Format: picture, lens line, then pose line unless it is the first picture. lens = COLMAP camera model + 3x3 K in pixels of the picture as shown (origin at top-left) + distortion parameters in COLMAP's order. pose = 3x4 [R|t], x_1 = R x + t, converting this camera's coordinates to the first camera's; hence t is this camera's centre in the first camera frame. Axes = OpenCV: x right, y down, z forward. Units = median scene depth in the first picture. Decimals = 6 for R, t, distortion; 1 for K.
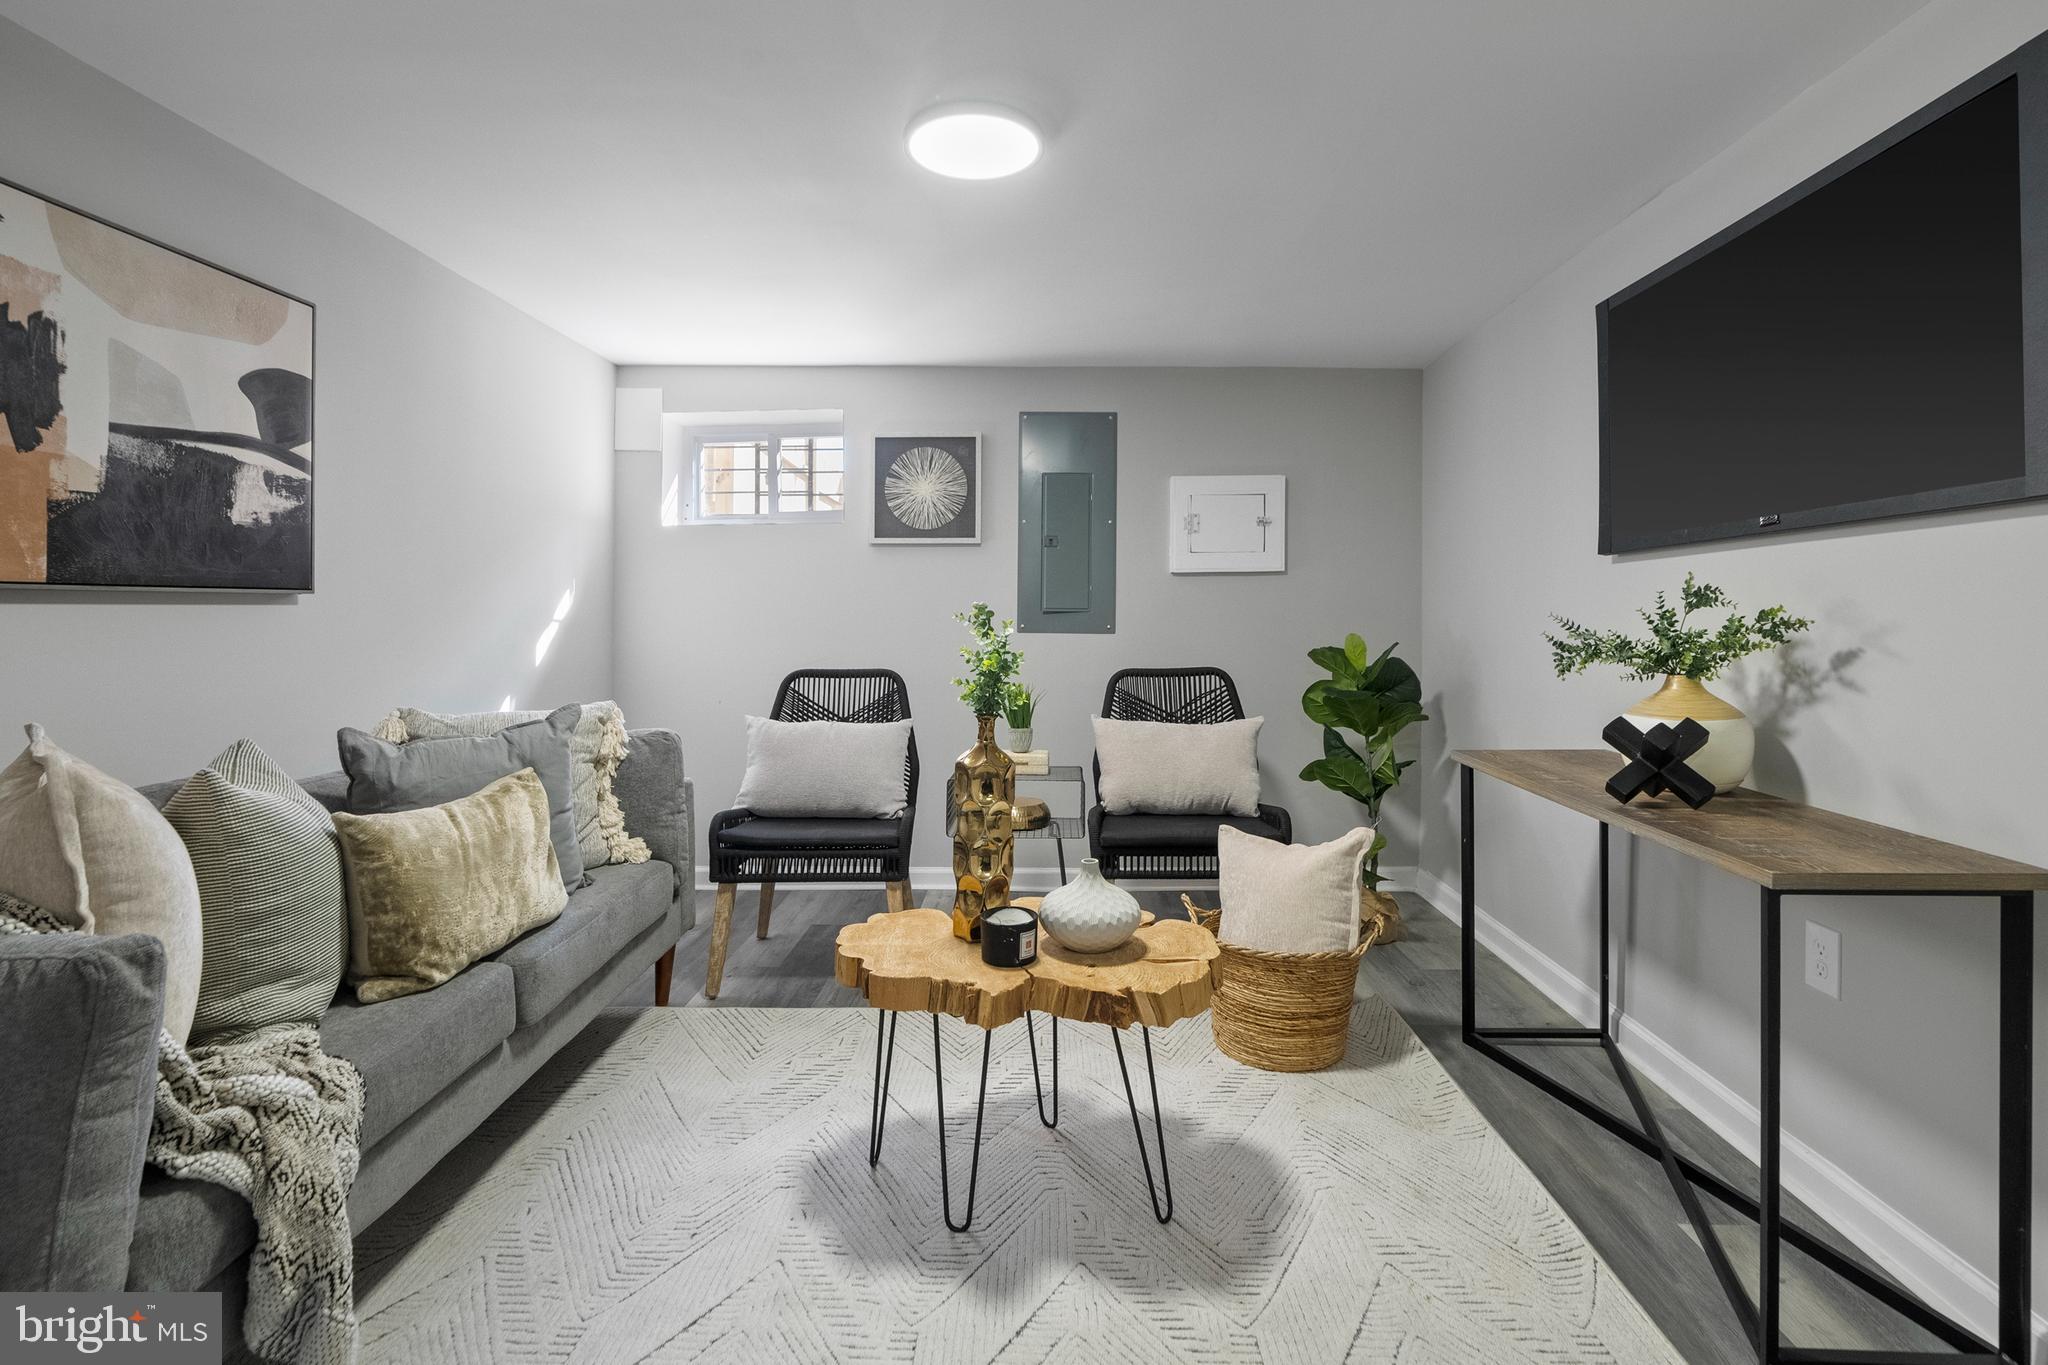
lens RADIAL K [[935.7, 0, 1027.1], [0, 935.7, 617.4], [0, 0, 1]] dist [-0.003385, 0.002951]
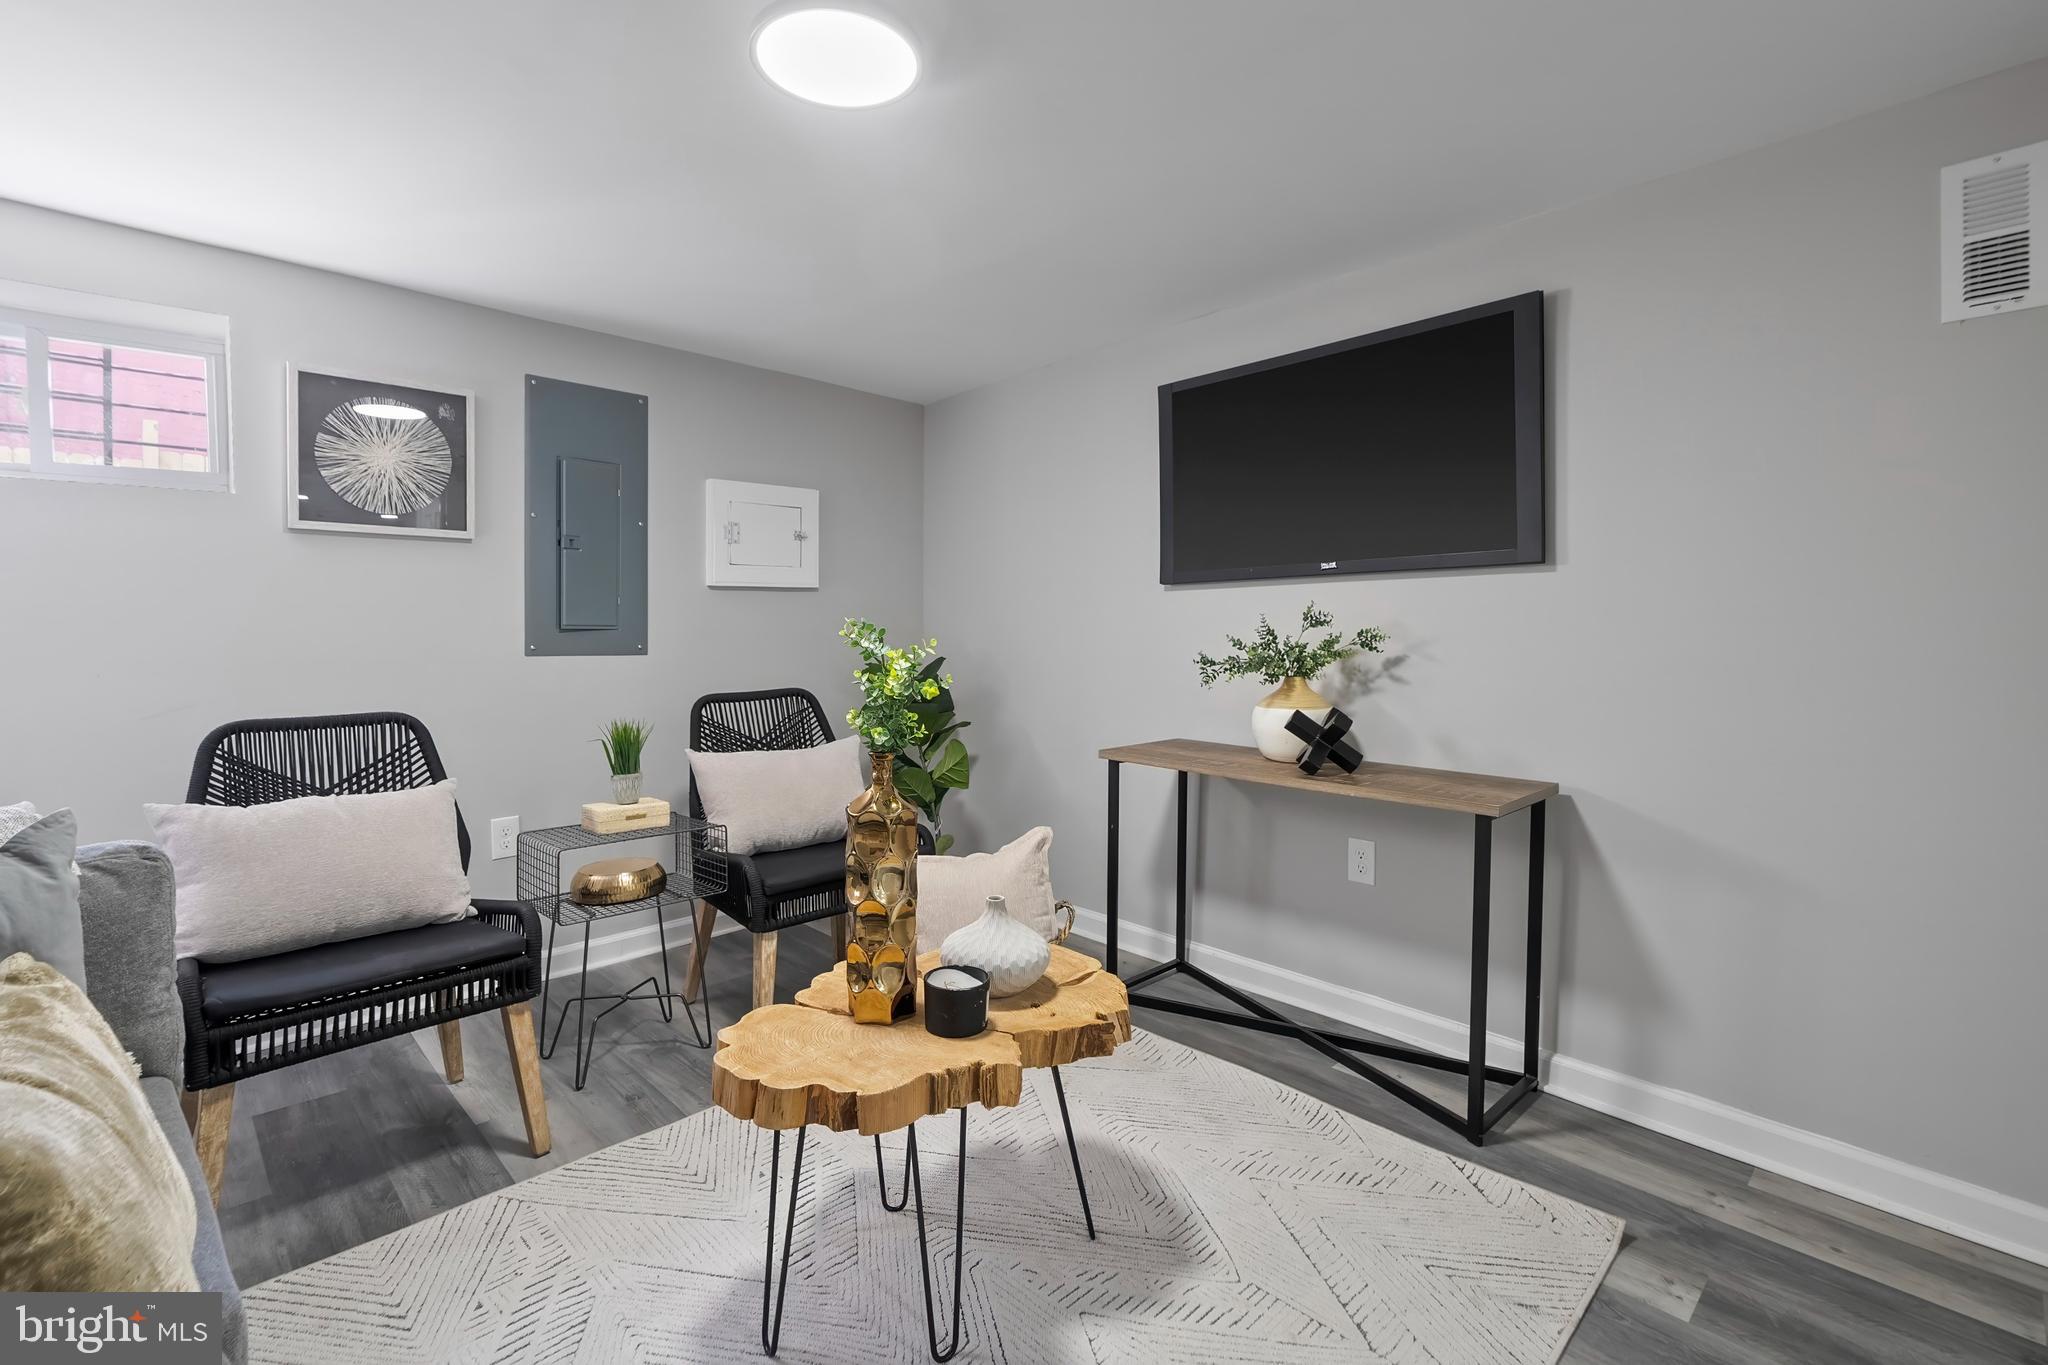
lens RADIAL K [[935.7, 0, 1001.7], [0, 935.7, 639.9], [0, 0, 1]] dist [-0.003385, 0.002951]
pose [[0.704543, -0.009829, 0.709594, -0.611074], [0.002942, 0.999936, 0.010930, -0.009471], [-0.709656, -0.005614, 0.704526, 0.350070]]
